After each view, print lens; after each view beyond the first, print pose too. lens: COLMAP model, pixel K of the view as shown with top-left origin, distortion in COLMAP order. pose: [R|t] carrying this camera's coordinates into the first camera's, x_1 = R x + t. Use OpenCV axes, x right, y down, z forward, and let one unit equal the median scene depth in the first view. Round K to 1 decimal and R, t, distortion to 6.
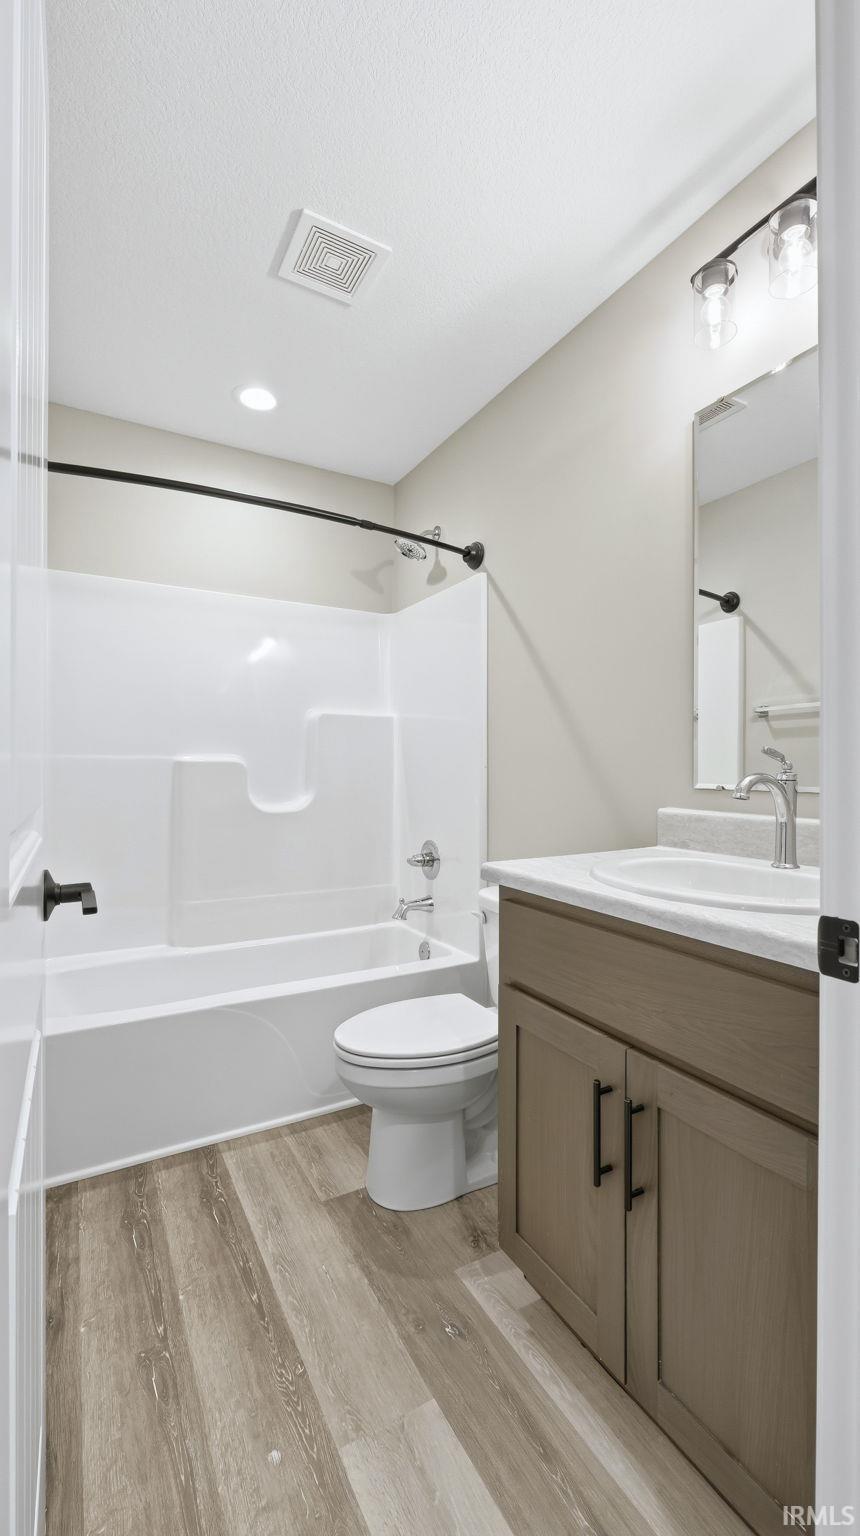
lens RADIAL K [[645.1, 0, 433.9], [0, 645.1, 773.7], [0, 0, 1]] dist [-0.002753, -0.000241]
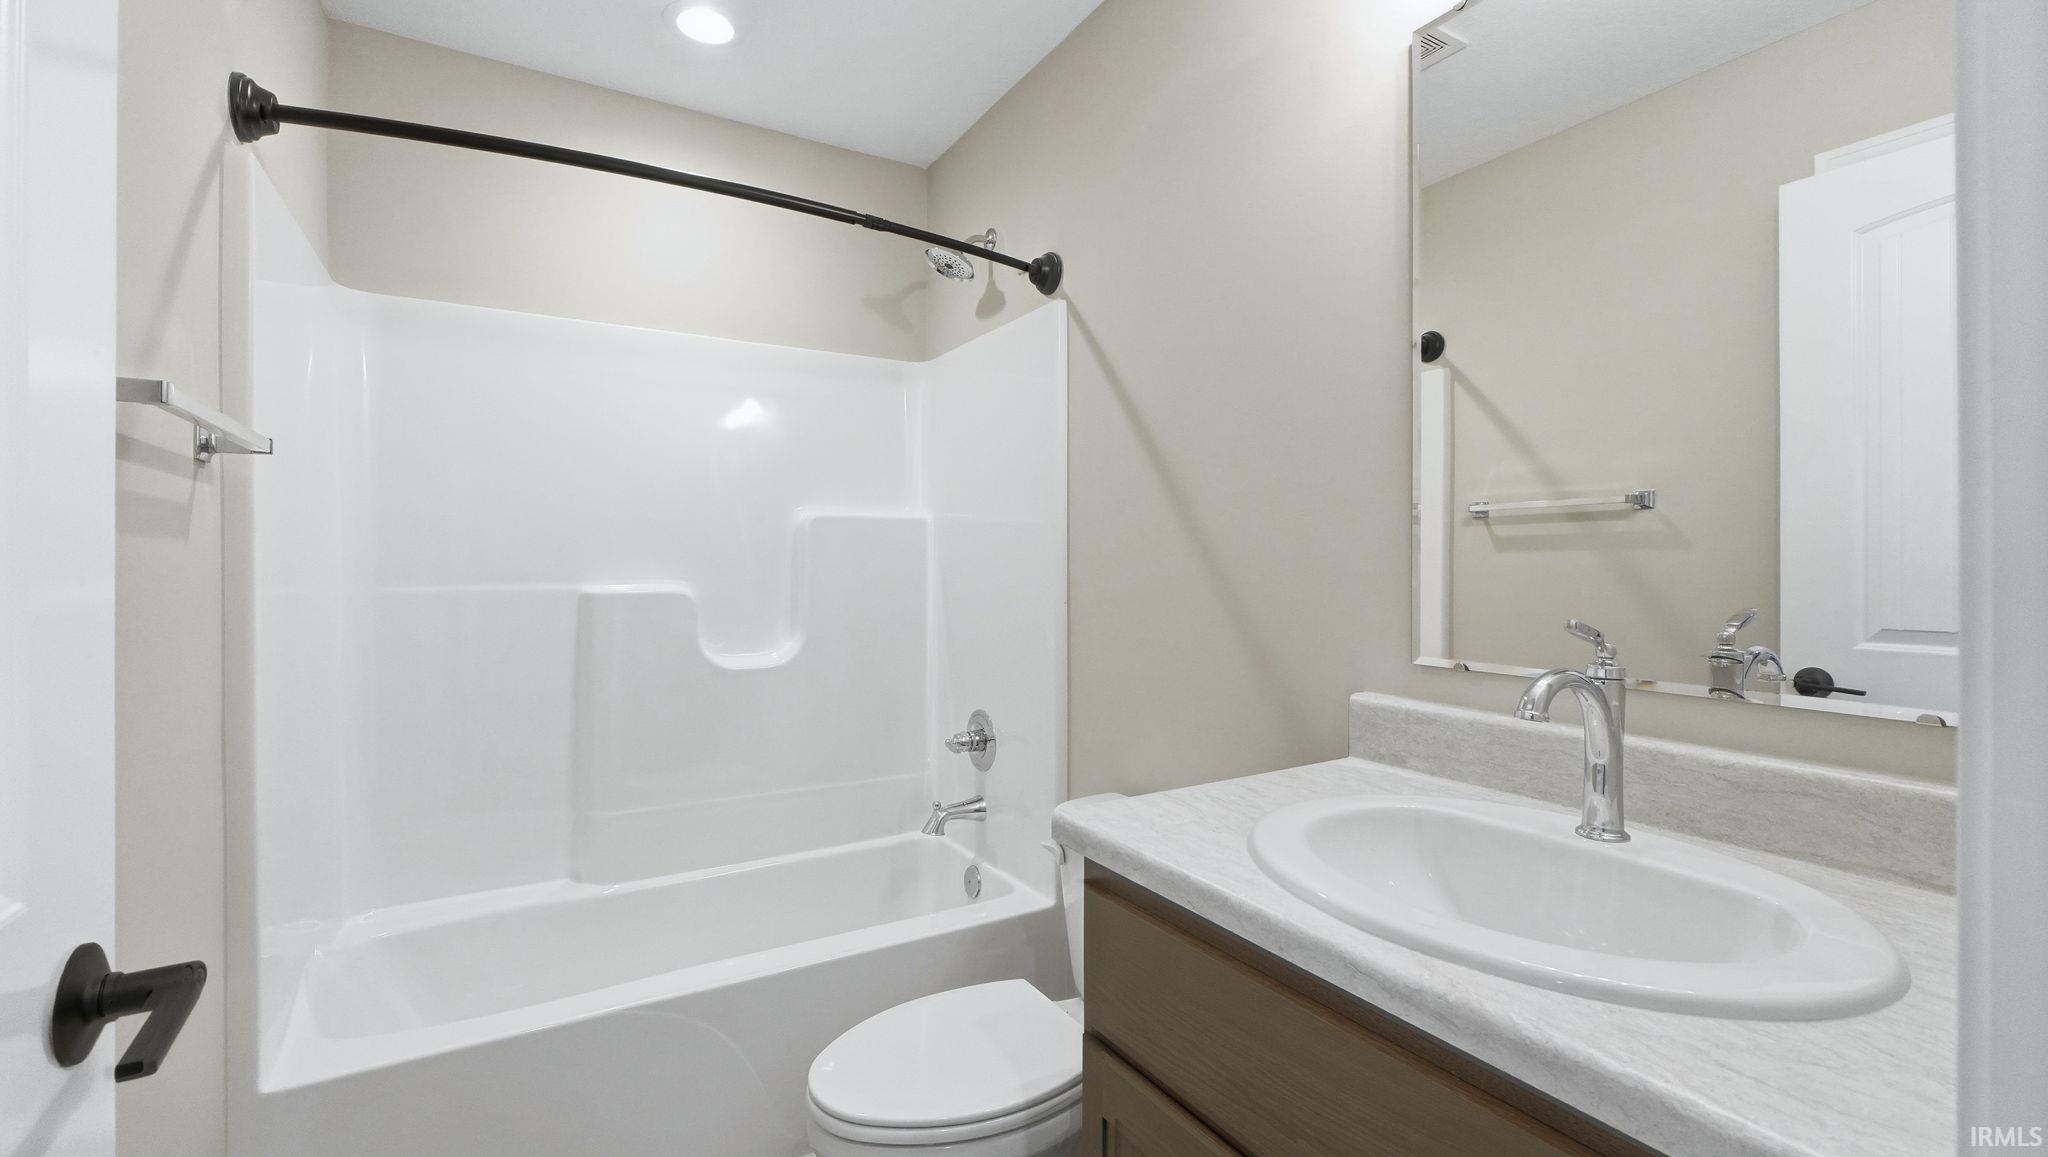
lens RADIAL K [[860.2, 0, 1018.1], [0, 860.2, 571.9], [0, 0, 1]] dist [-0.002753, -0.000241]
pose [[0.999812, -0.000894, 0.019365, 0.016370], [0.000867, 0.999999, 0.001399, -0.041861], [-0.019366, -0.001382, 0.999812, 0.141878]]
